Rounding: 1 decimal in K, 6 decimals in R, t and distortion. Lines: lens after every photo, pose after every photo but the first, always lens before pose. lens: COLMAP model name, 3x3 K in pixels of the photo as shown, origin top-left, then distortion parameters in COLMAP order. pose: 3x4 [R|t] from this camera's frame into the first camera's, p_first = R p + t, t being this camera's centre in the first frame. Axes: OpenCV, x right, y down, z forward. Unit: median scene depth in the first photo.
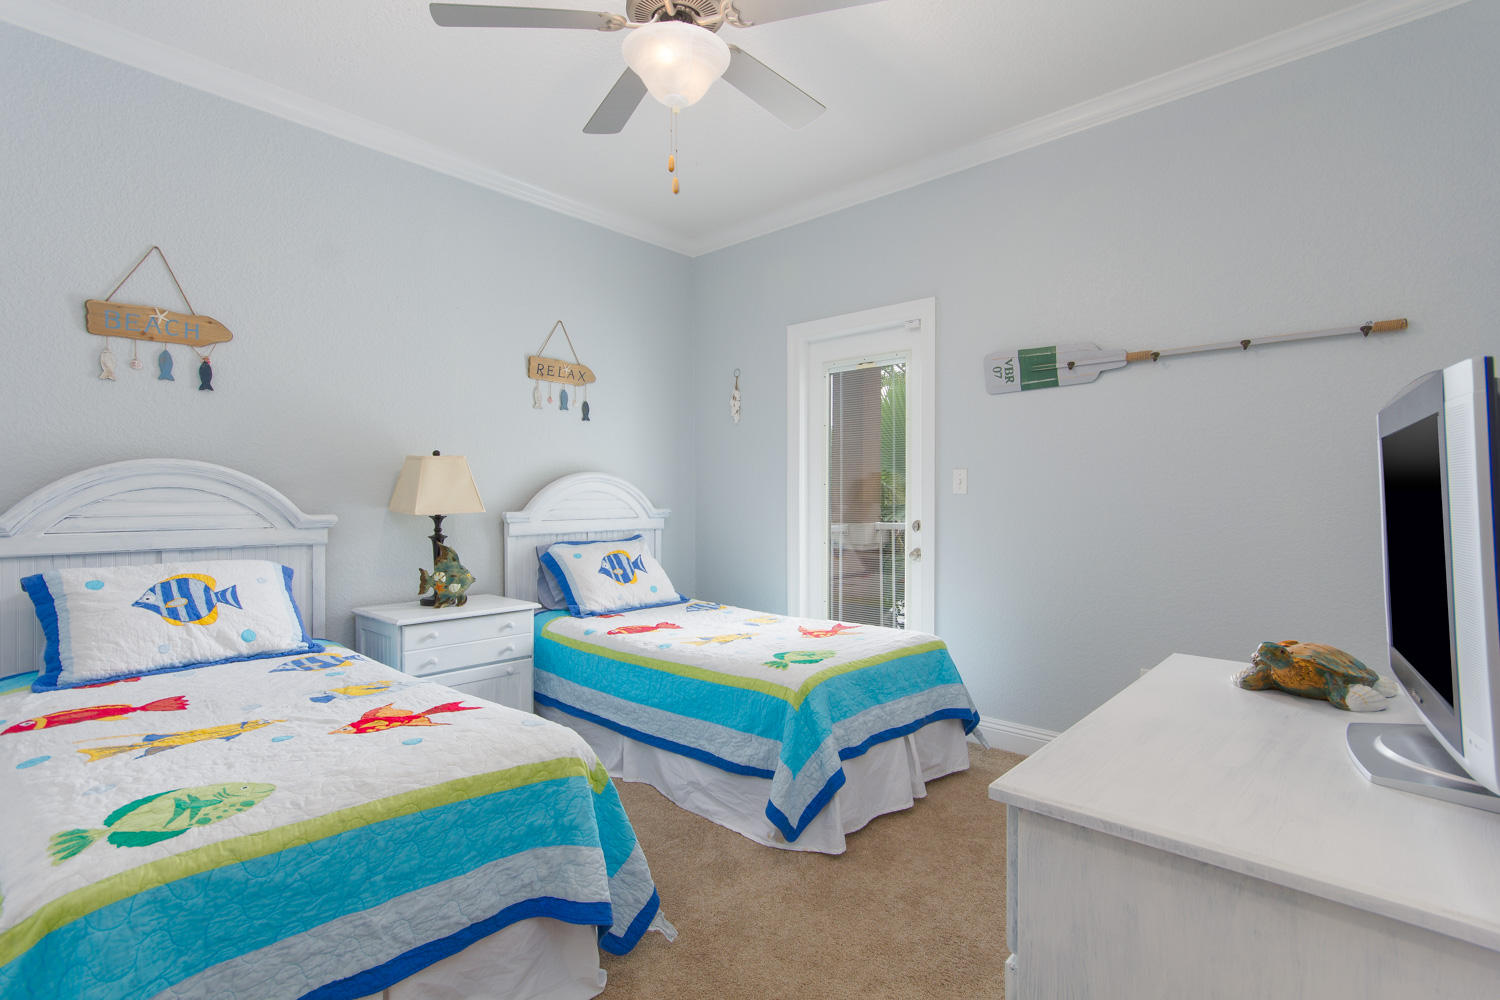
lens RADIAL K [[697.7, 0, 750.4], [0, 697.7, 497.9], [0, 0, 1]] dist [0.006298, 0.000490]
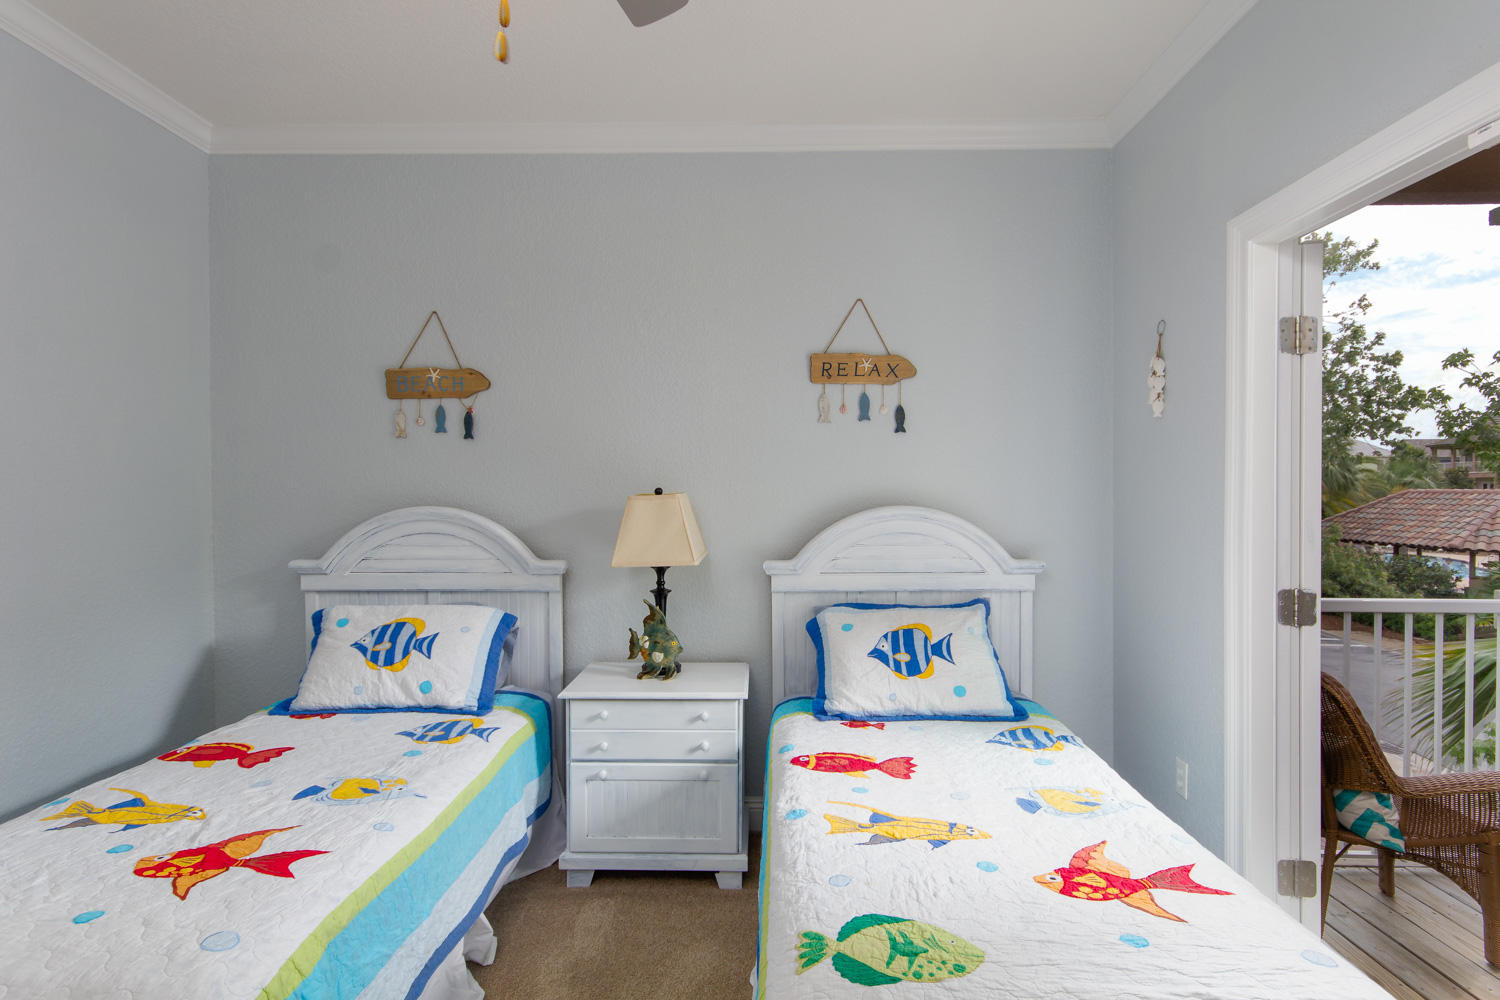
lens RADIAL K [[762.0, 0, 753.3], [0, 762.0, 503.6], [0, 0, 1]] dist [-0.006933, 0.000101]
pose [[0.670588, 0.006904, -0.741798, 0.309332], [-0.000938, 0.999964, 0.008459, -0.058178], [0.741829, -0.004977, 0.670570, 0.481254]]
